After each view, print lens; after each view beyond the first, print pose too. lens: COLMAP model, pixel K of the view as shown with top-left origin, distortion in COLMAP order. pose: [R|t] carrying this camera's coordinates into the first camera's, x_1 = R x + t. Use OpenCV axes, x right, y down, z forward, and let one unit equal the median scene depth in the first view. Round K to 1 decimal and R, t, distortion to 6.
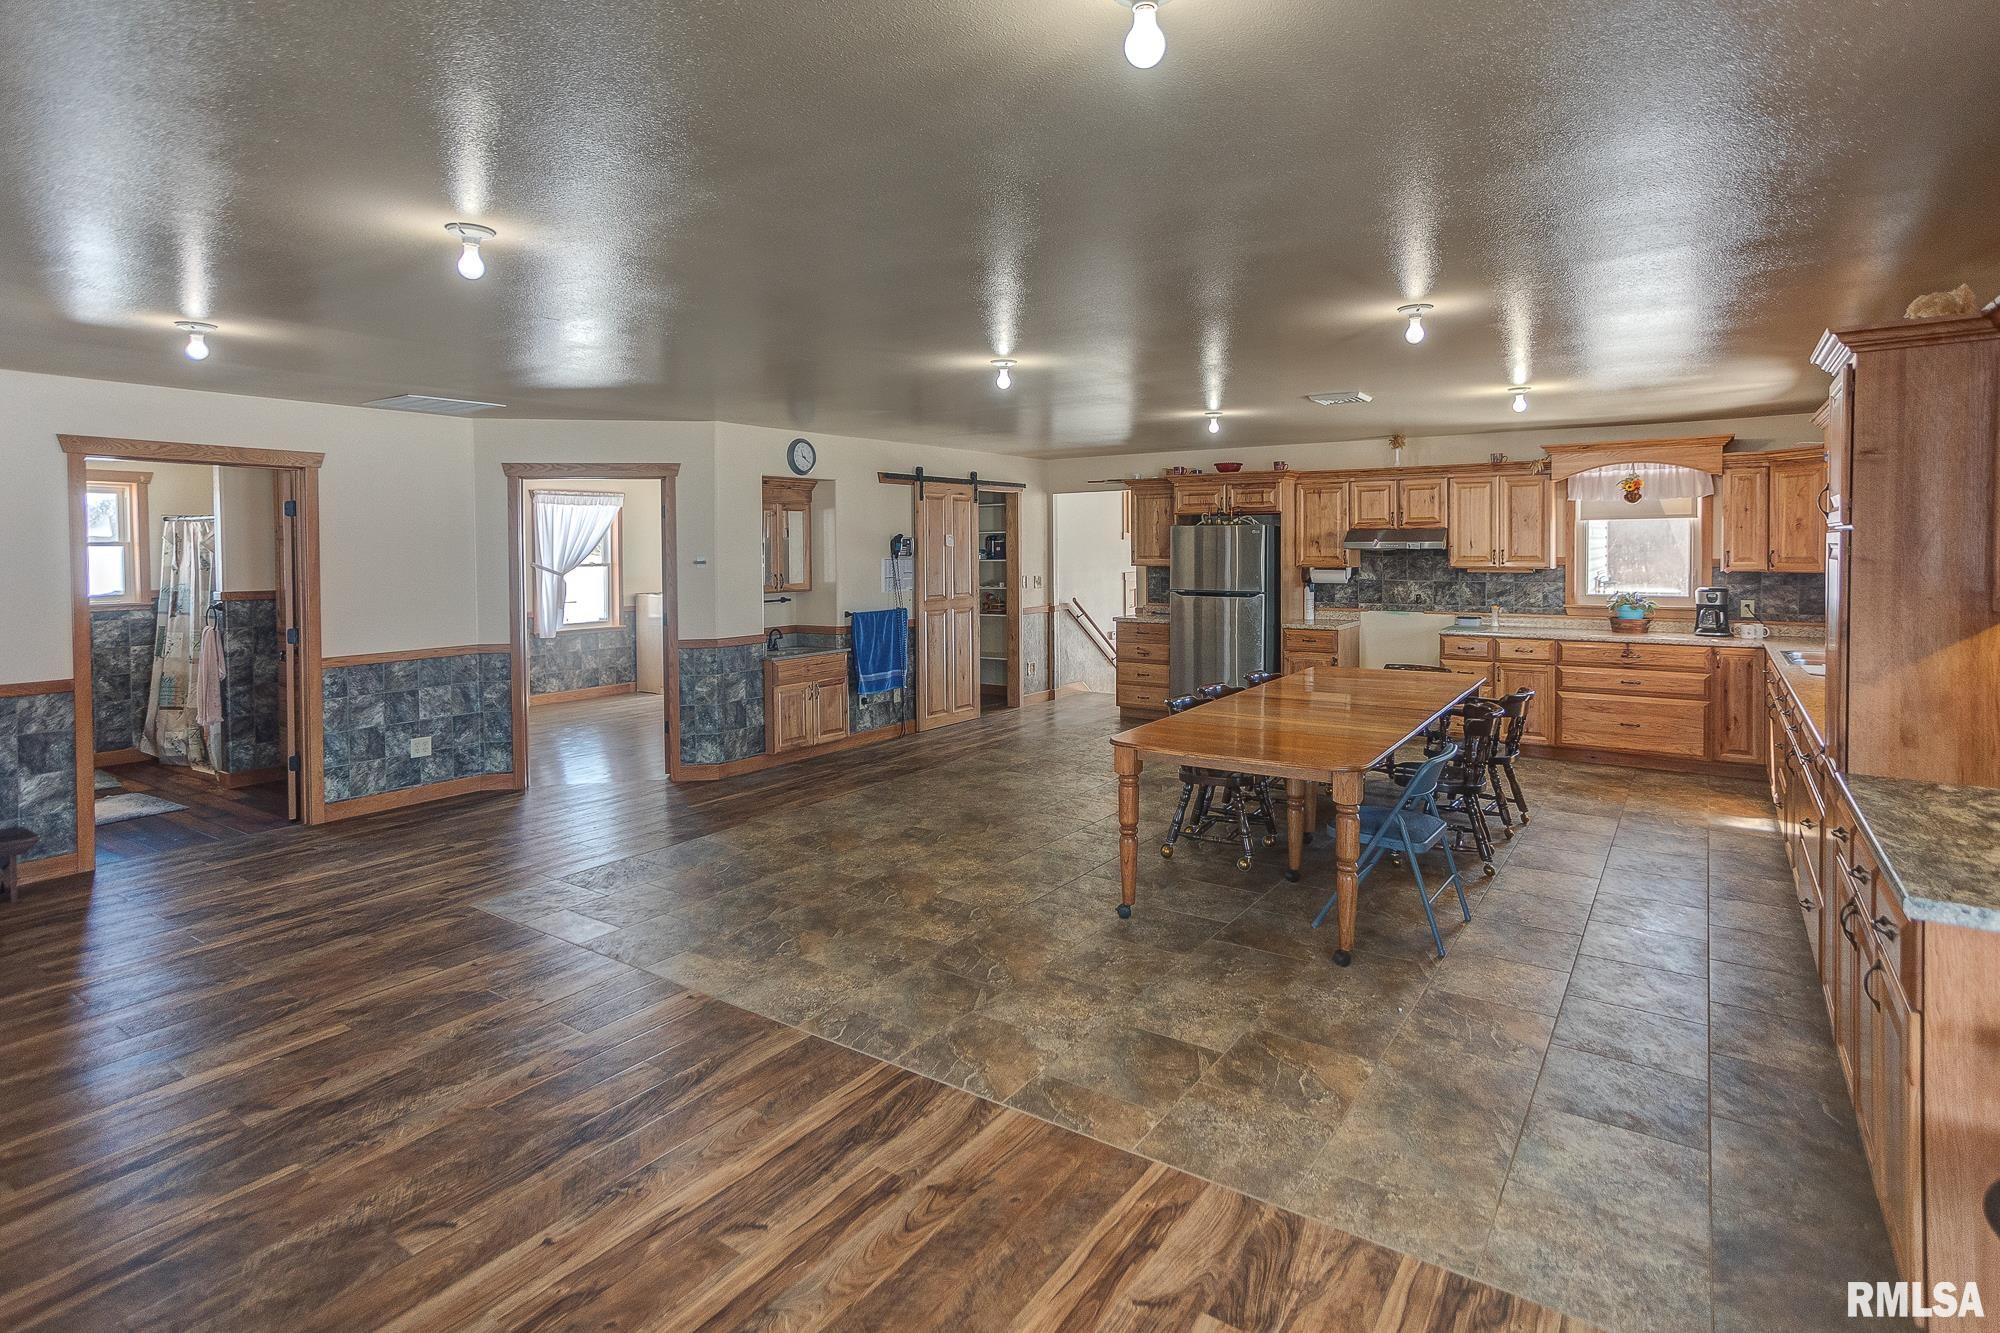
lens RADIAL K [[1034.8, 0, 984.9], [0, 1034.8, 565.6], [0, 0, 1]] dist [-0.022192, 0.027631]
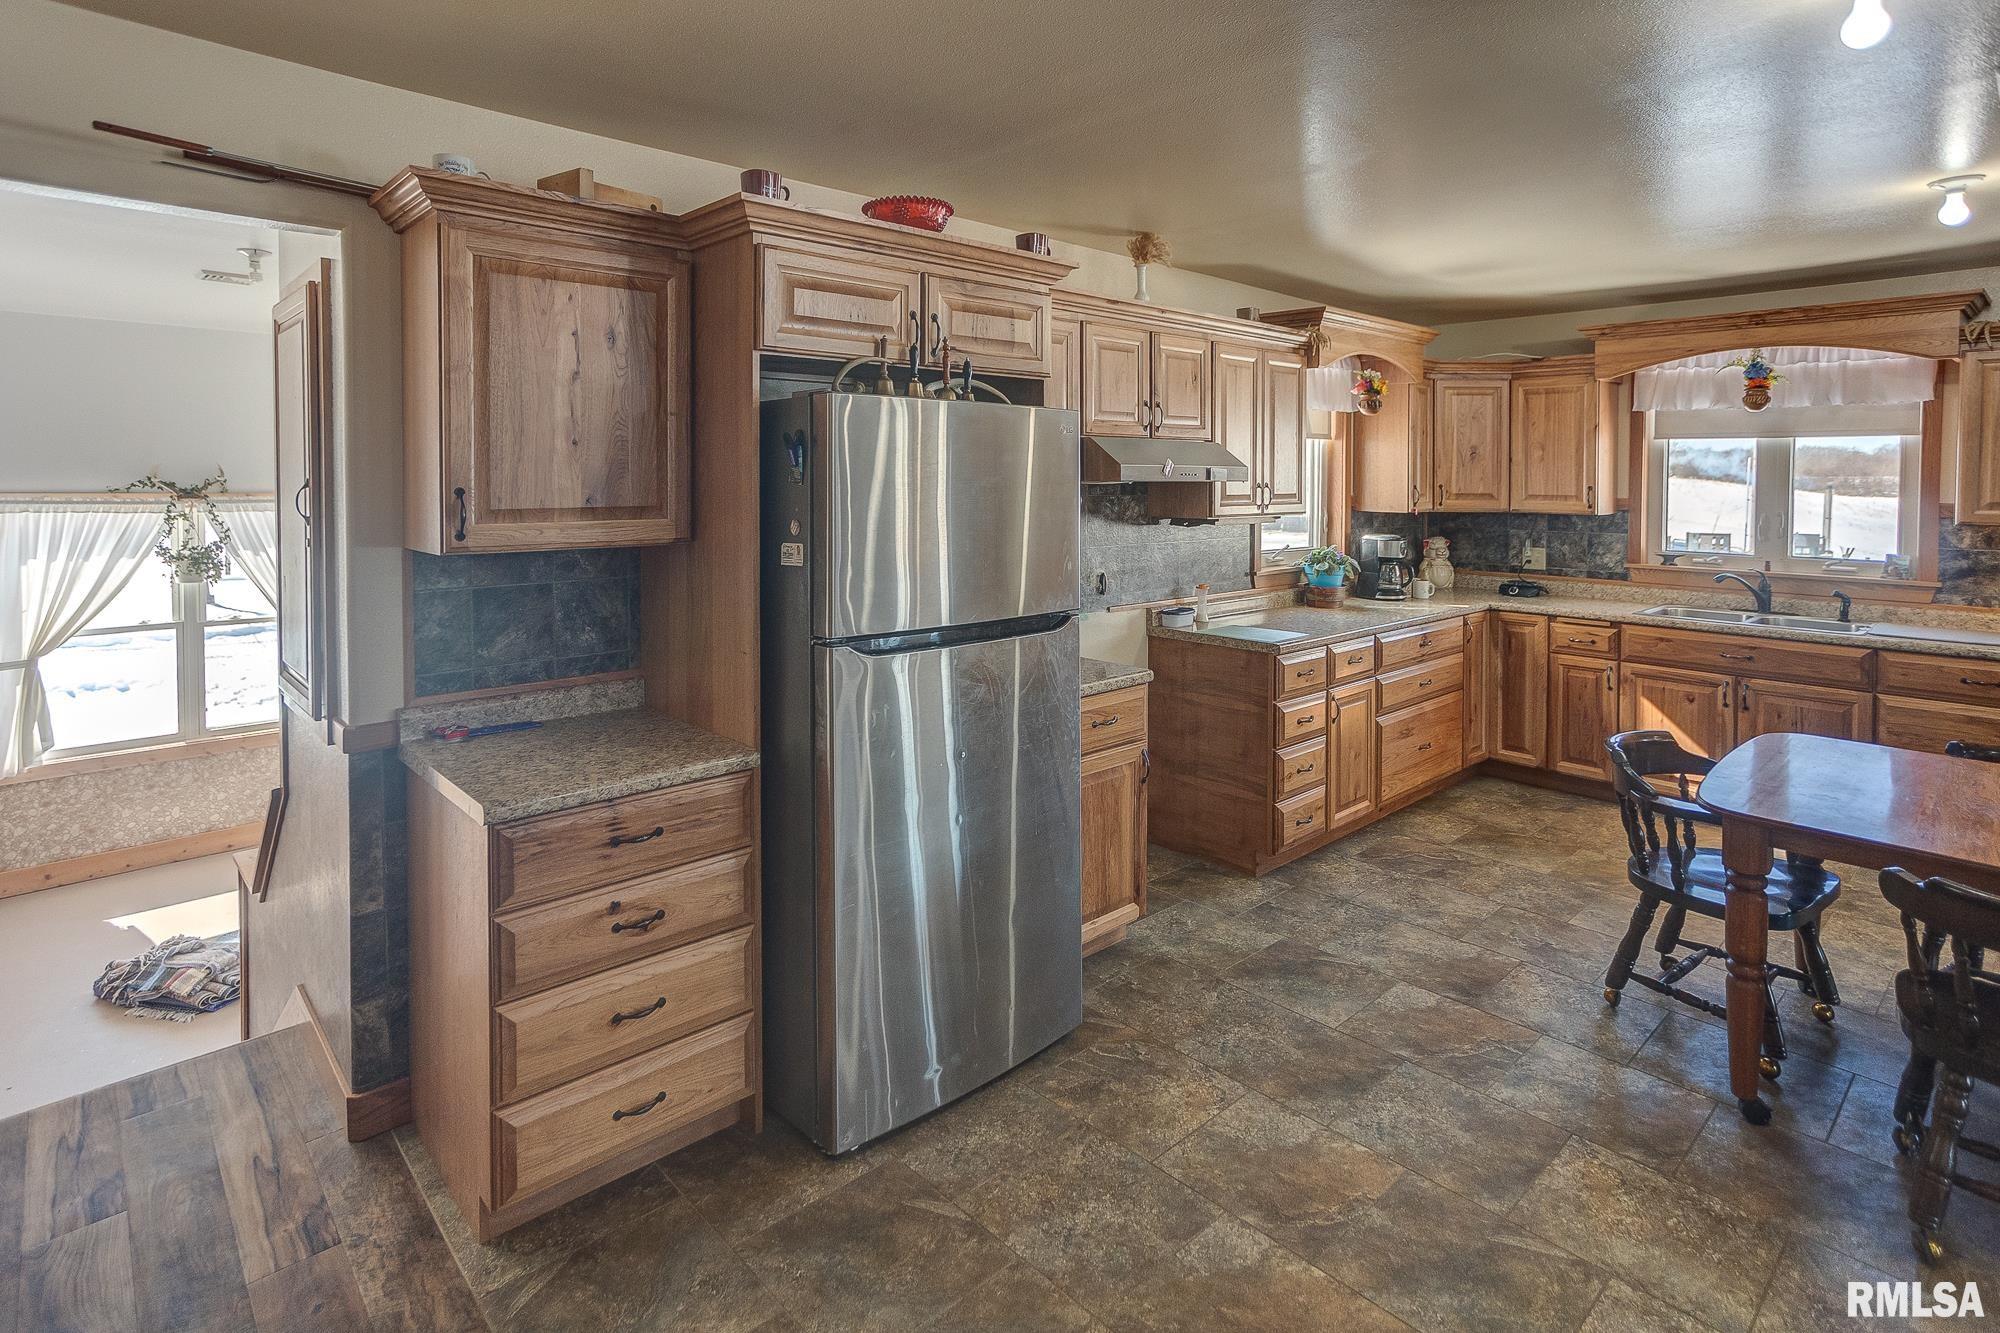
lens RADIAL K [[1034.8, 0, 994.9], [0, 1034.8, 513.8], [0, 0, 1]] dist [-0.022192, 0.027631]
pose [[0.191756, -0.030047, 0.980983, -0.086836], [0.012788, 0.999523, 0.028115, -0.019194], [-0.981359, 0.007153, 0.192049, 1.184720]]
